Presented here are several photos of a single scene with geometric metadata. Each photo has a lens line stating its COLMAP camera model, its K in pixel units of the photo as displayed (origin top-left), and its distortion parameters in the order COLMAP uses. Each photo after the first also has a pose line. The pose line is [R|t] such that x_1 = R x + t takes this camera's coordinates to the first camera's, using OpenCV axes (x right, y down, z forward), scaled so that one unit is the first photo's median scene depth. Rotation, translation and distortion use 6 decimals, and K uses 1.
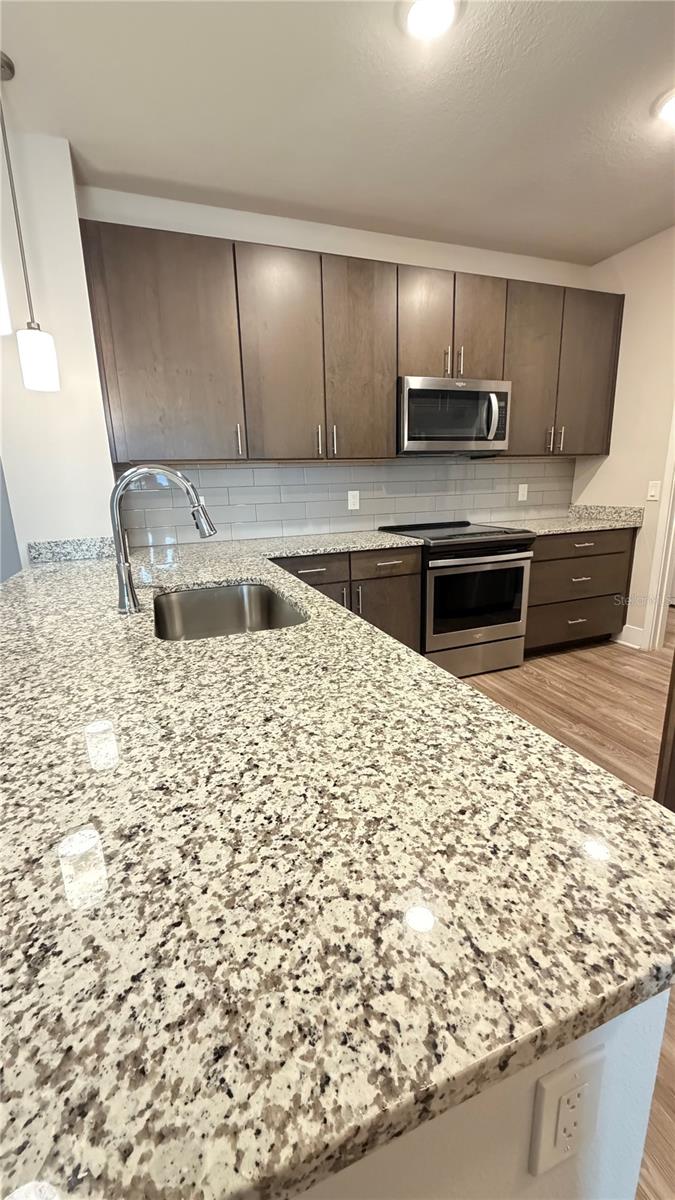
lens RADIAL K [[475.3, 0, 335.2], [0, 475.3, 596.8], [0, 0, 1]] dist [0.000522, 0.000036]
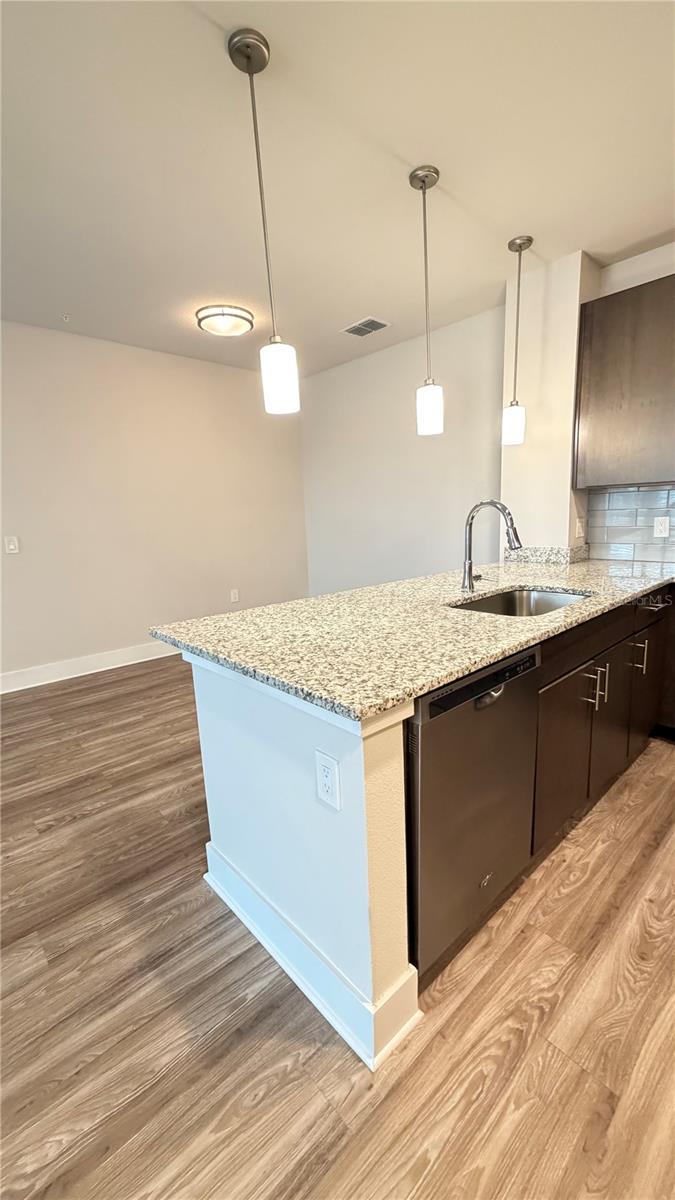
lens RADIAL K [[475.3, 0, 338.7], [0, 475.3, 598.8], [0, 0, 1]] dist [0.000522, 0.000036]
pose [[0.372503, 0.181530, -0.910103, 1.218475], [-0.195674, 0.973999, 0.114185, -0.060249], [0.907167, 0.135549, 0.398339, -0.028505]]
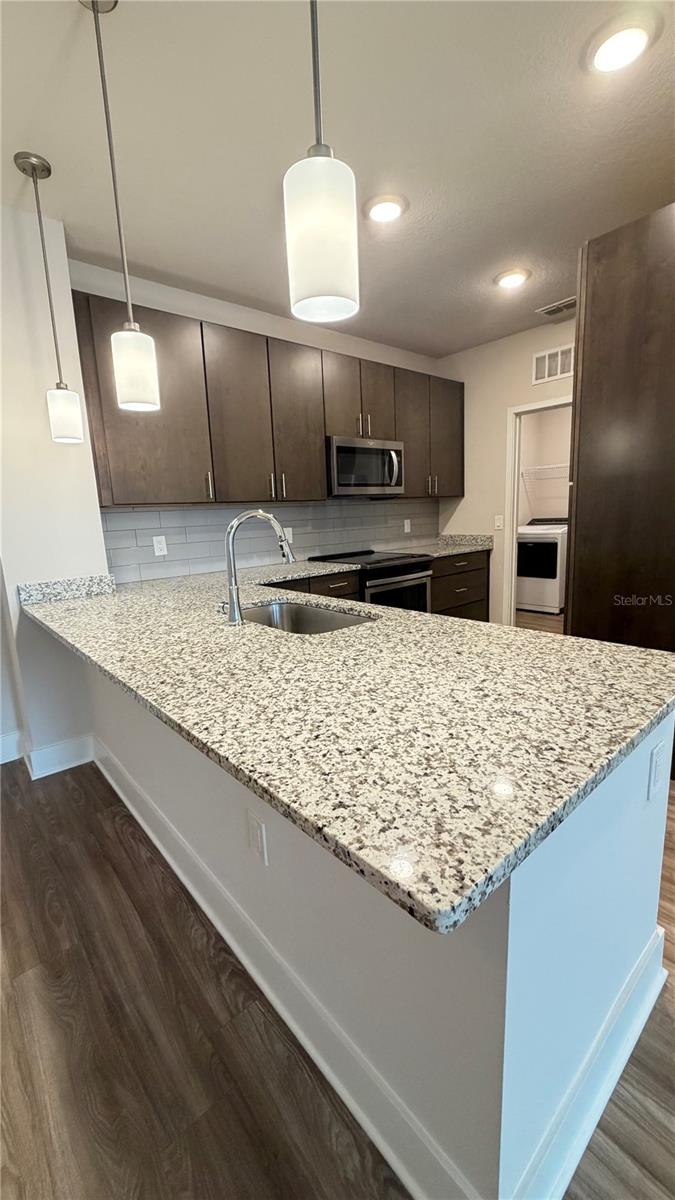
lens RADIAL K [[475.3, 0, 334.8], [0, 475.3, 598.2], [0, 0, 1]] dist [0.000522, 0.000036]
pose [[0.938099, -0.073337, 0.338513, -0.865365], [0.097601, 0.993694, -0.055198, 0.080581], [-0.332331, 0.084821, 0.939341, -0.393196]]
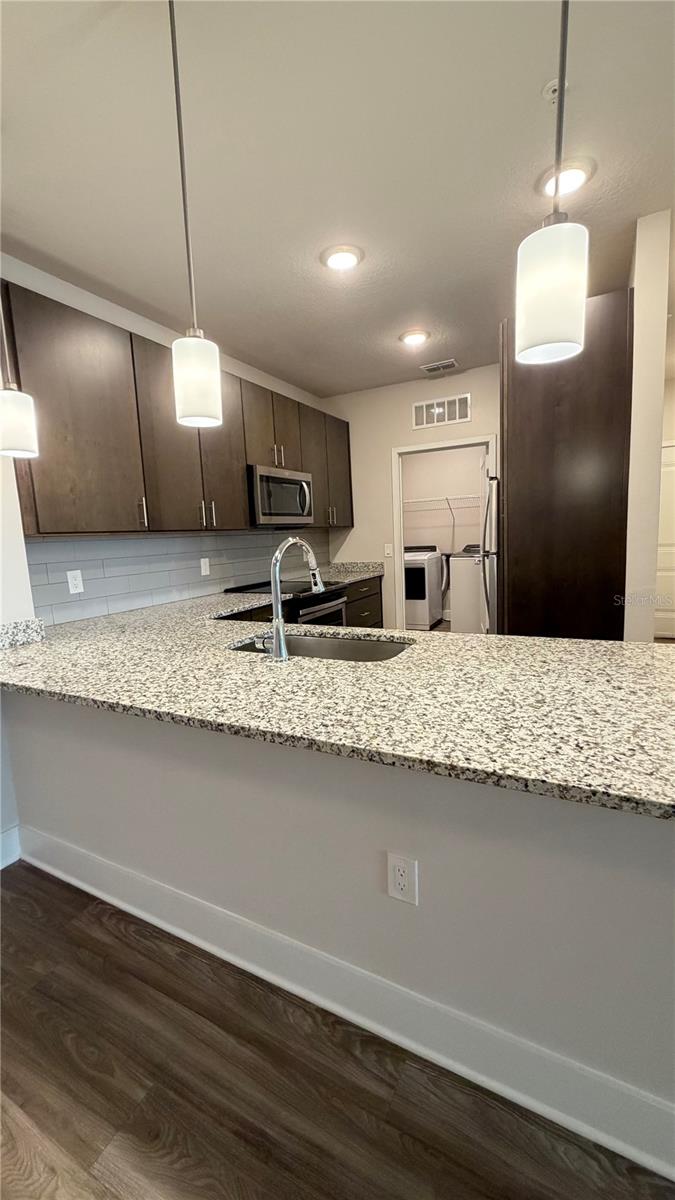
lens RADIAL K [[475.3, 0, 334.7], [0, 475.3, 597.9], [0, 0, 1]] dist [0.000522, 0.000036]
pose [[0.747273, -0.094652, 0.657741, -1.546335], [0.182585, 0.980954, -0.066276, -0.024374], [-0.638941, 0.169620, 0.750323, 0.021886]]
